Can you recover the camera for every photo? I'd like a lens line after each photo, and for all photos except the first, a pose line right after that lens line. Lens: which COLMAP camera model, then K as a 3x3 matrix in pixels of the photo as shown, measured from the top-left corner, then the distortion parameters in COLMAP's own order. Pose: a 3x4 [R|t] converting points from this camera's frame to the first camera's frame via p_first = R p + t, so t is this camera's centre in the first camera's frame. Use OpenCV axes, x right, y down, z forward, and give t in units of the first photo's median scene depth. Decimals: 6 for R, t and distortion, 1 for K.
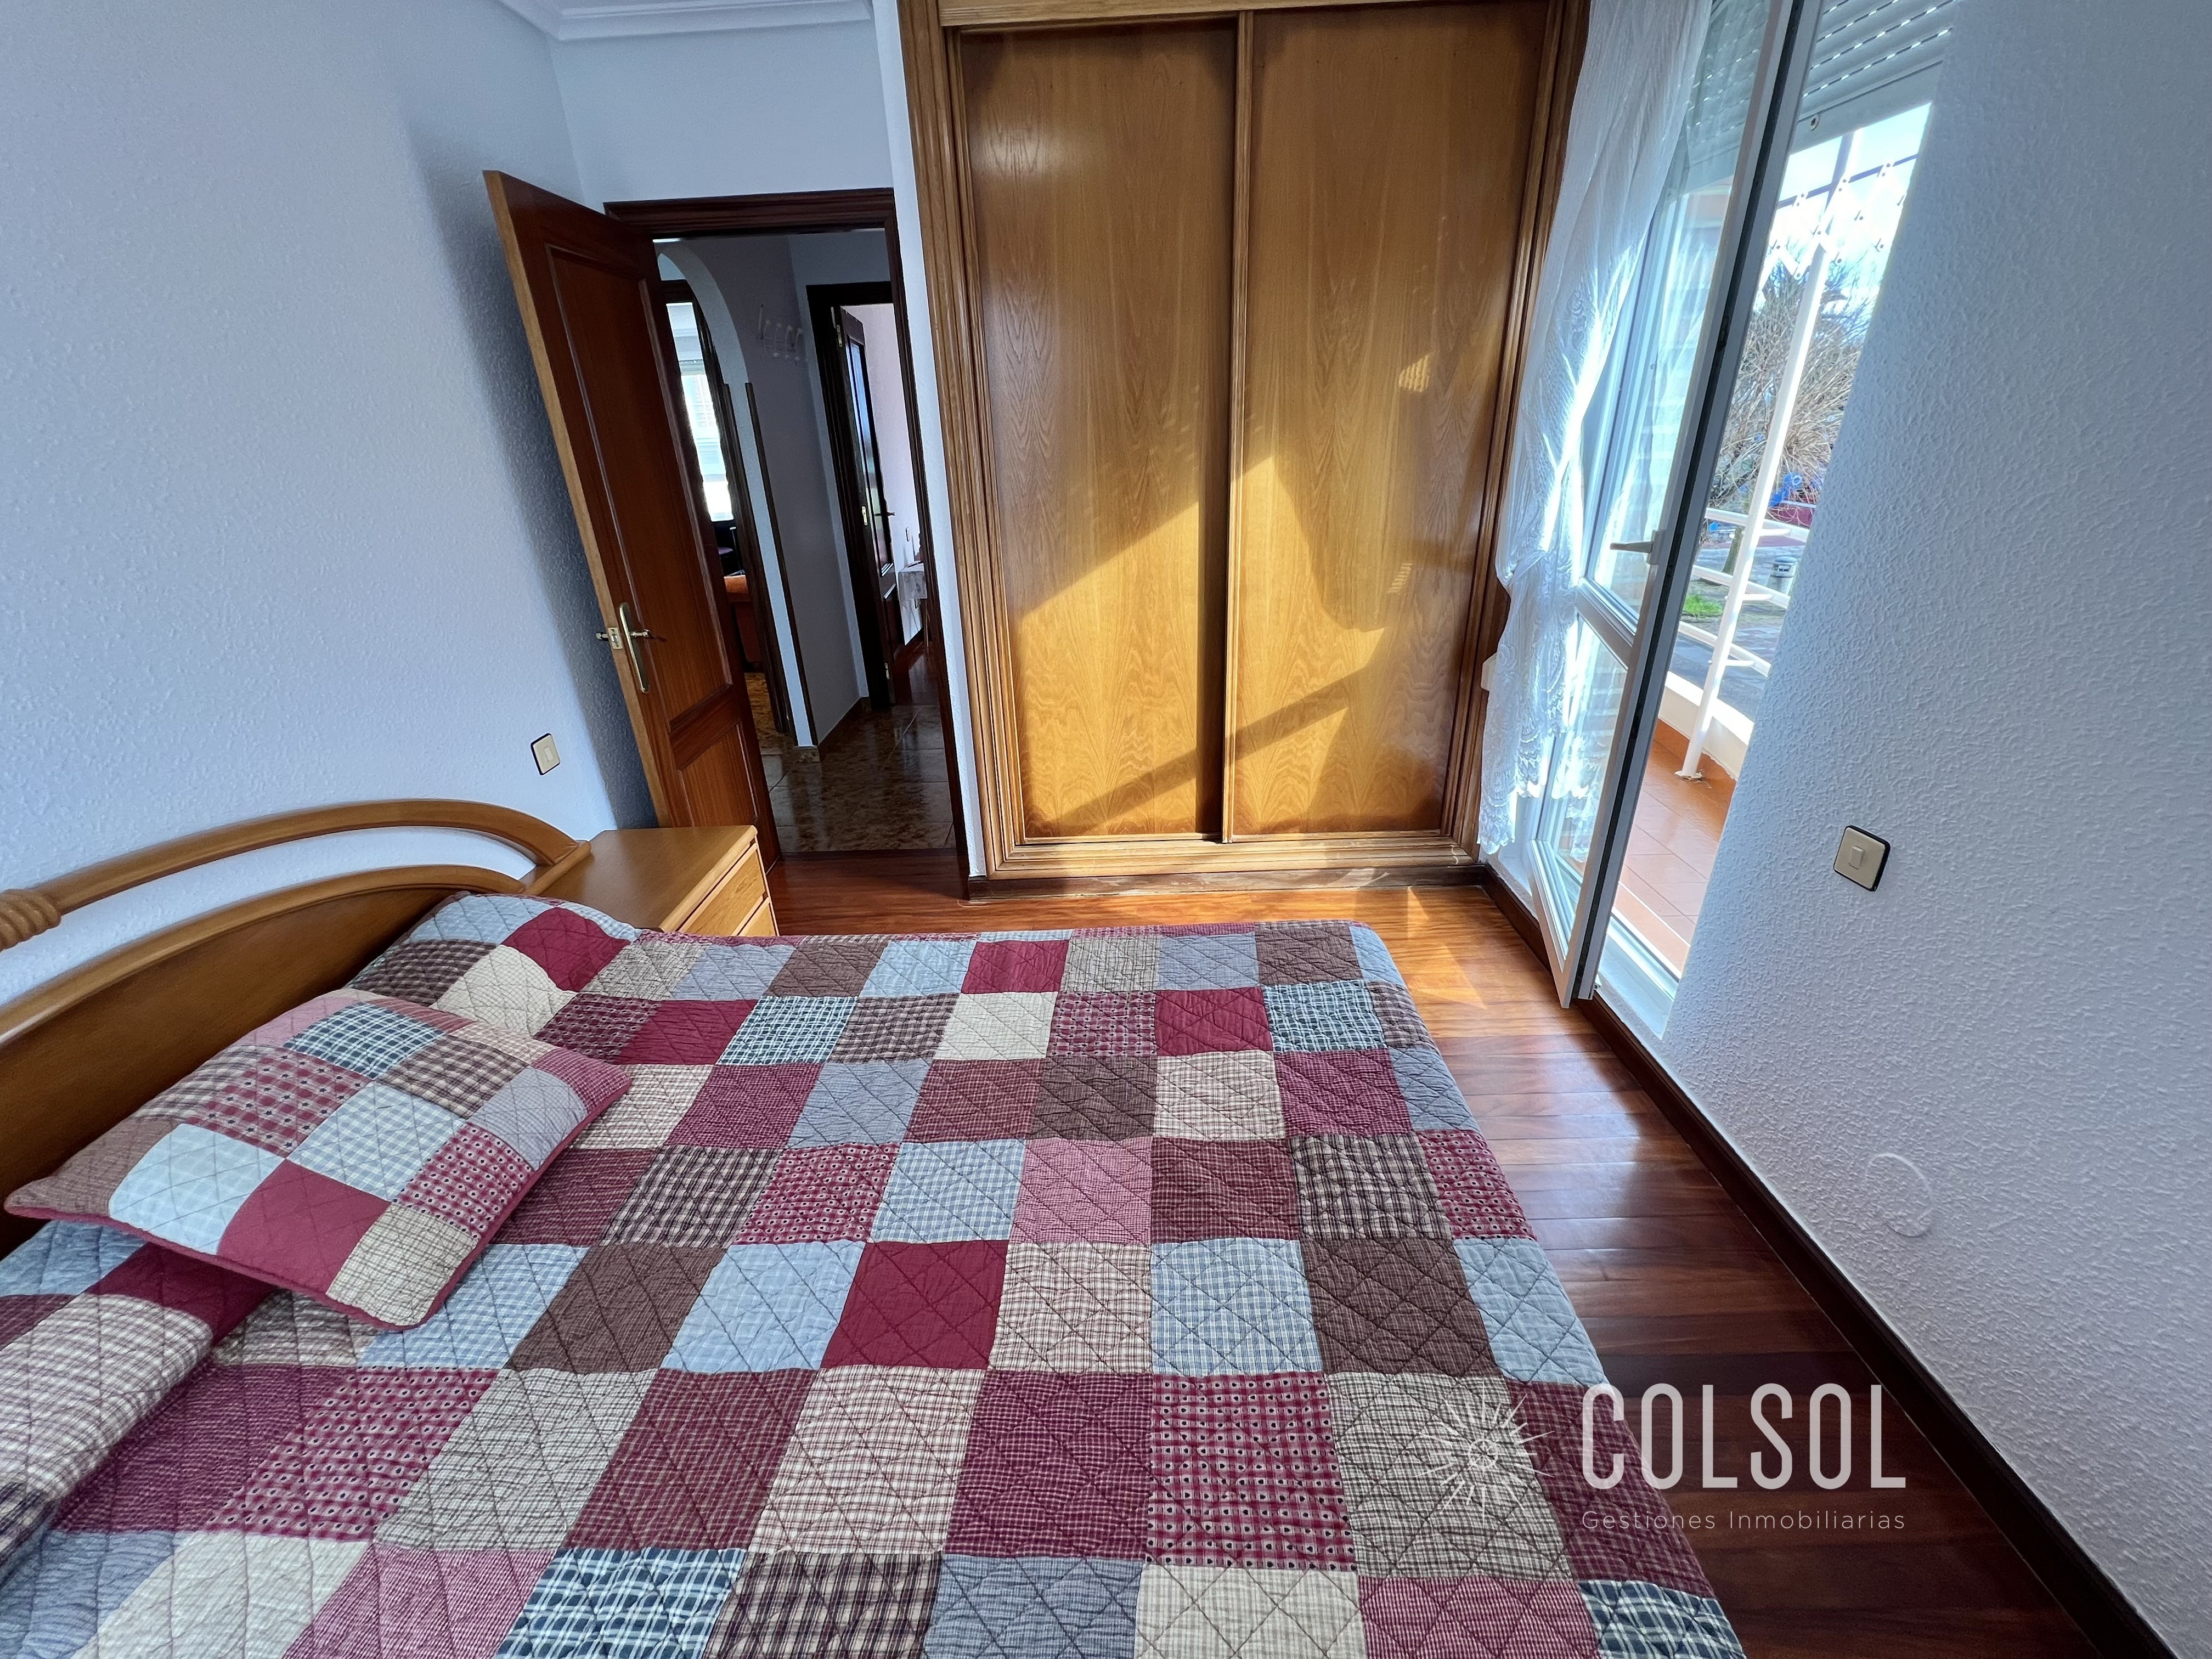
lens RADIAL K [[882.9, 0, 1093.8], [0, 882.9, 828.8], [0, 0, 1]] dist [-0.001528, -0.000029]
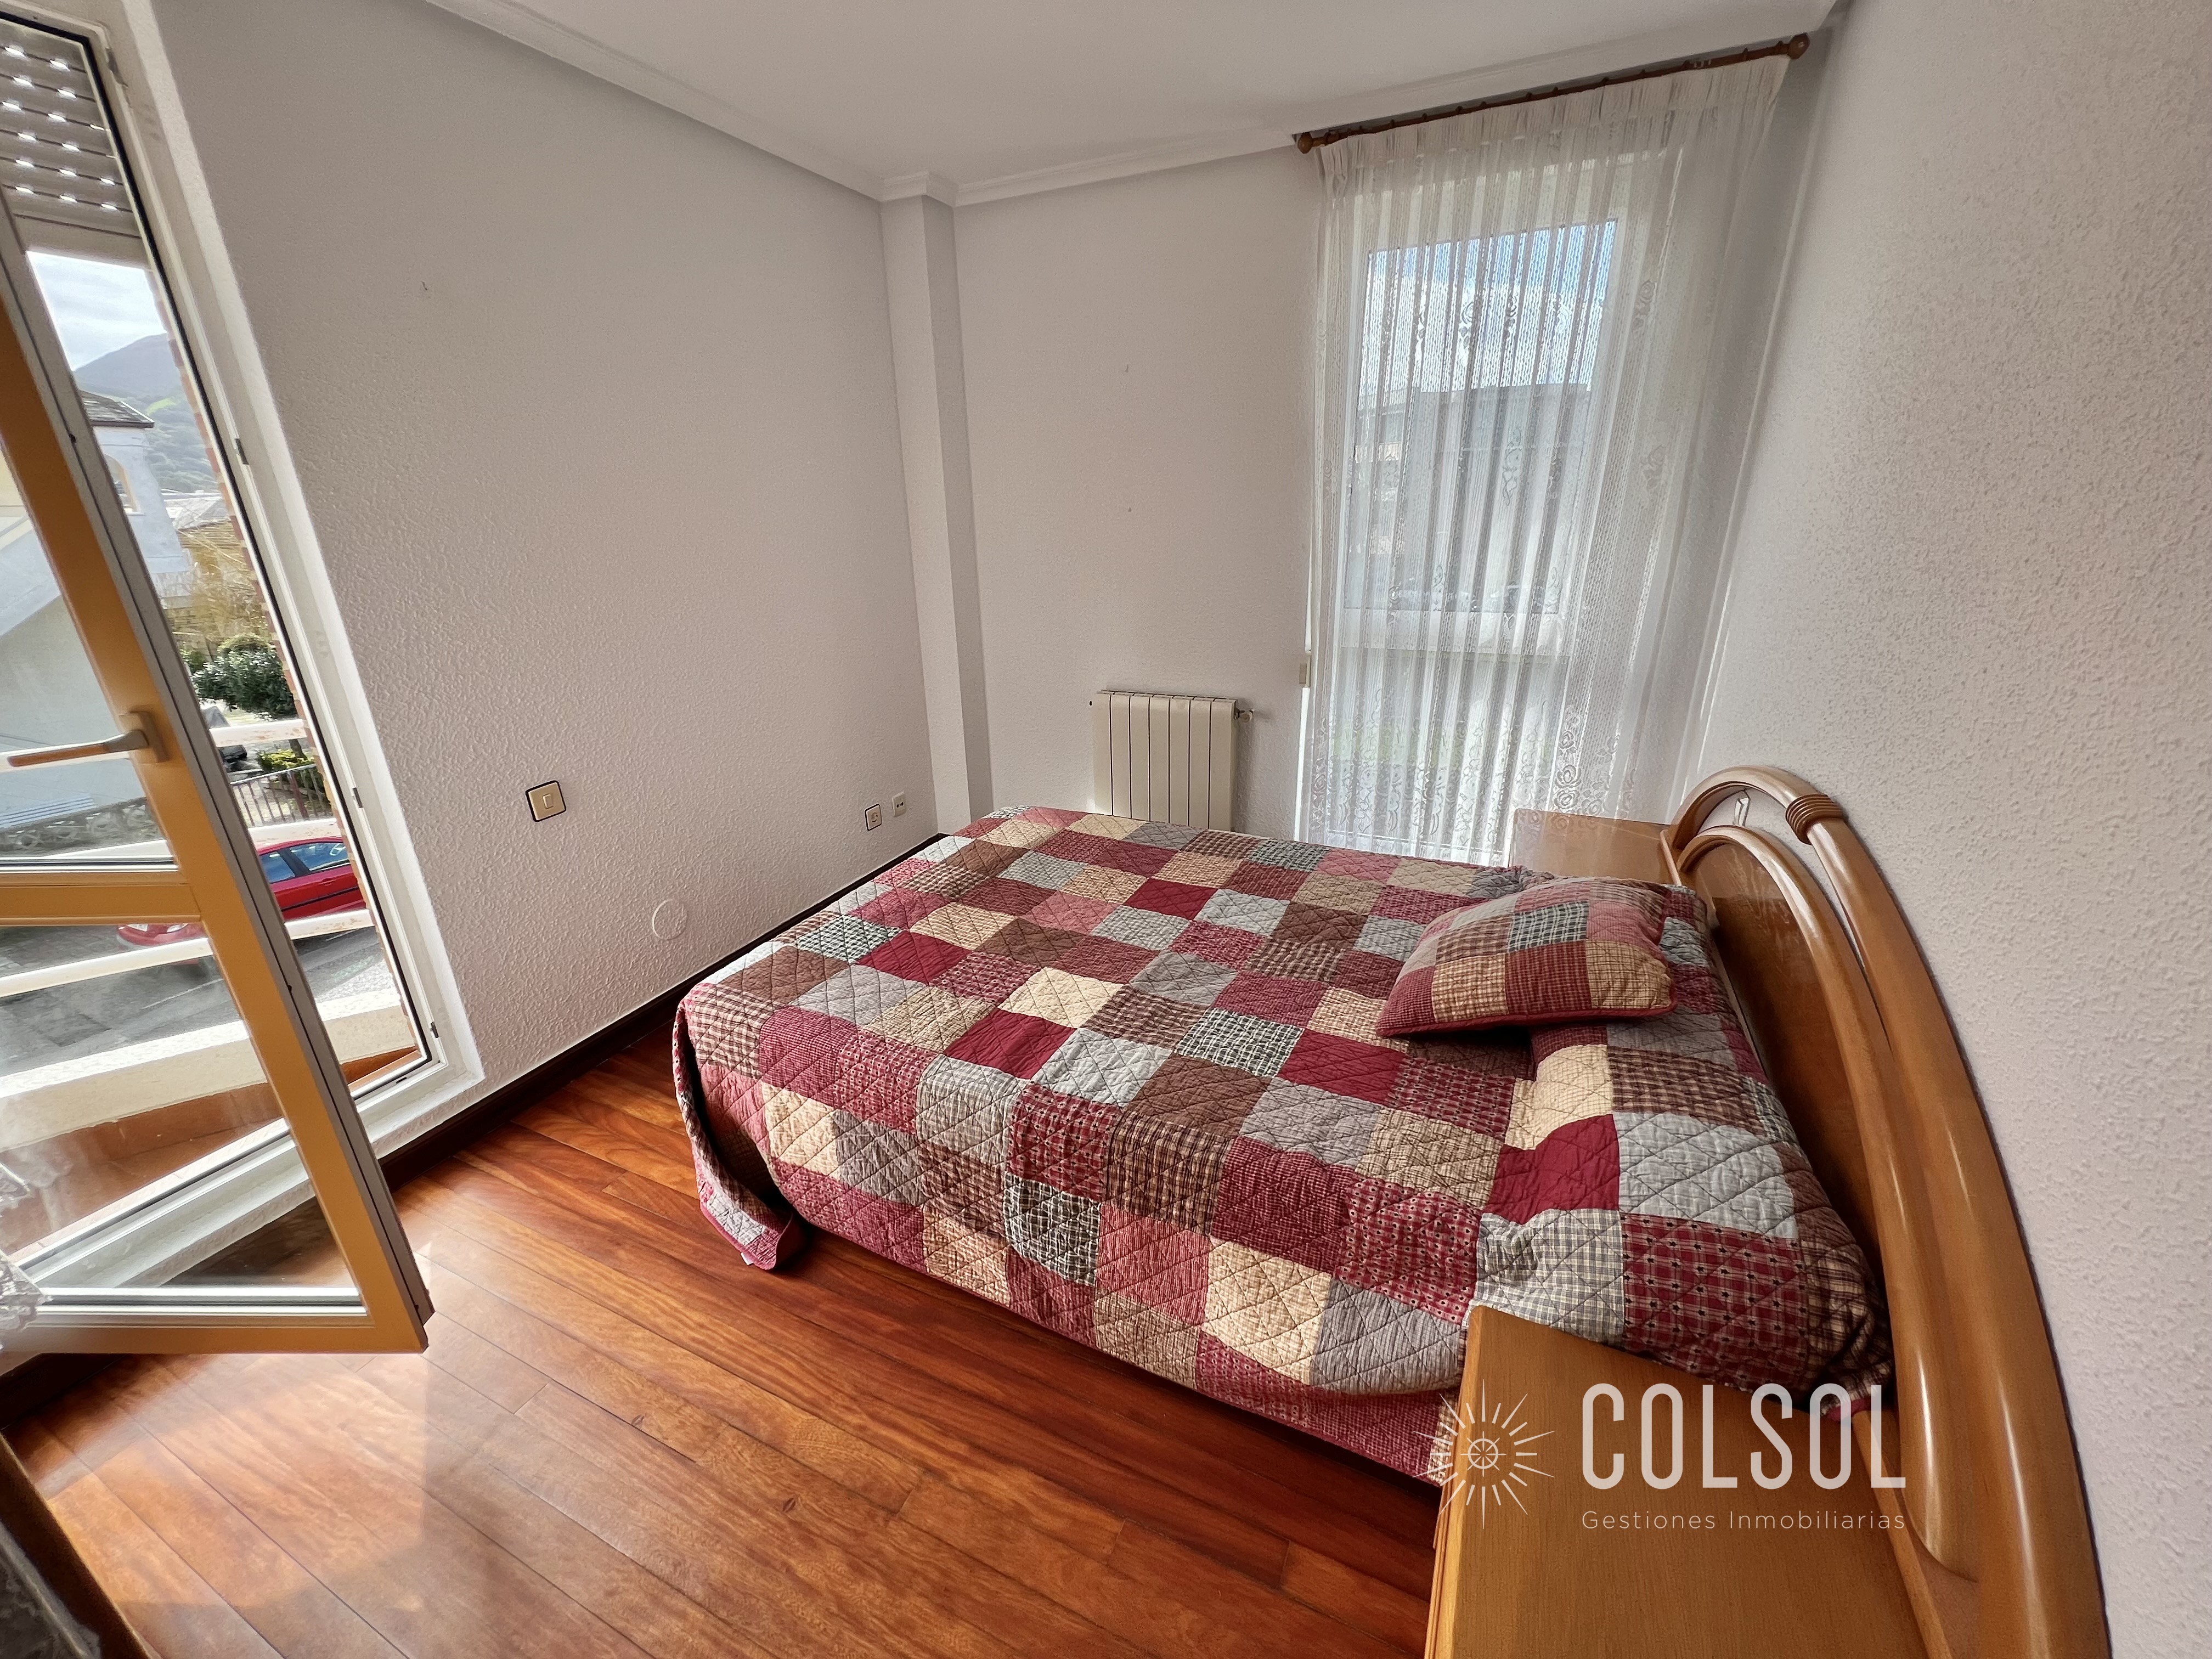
lens RADIAL K [[882.9, 0, 1093.8], [0, 882.9, 828.8], [0, 0, 1]] dist [-0.001528, -0.000029]
pose [[-0.909430, -0.087027, 0.406650, -0.671822], [0.227989, 0.713465, 0.662562, -0.775978], [-0.347792, 0.695265, -0.629005, 1.763262]]
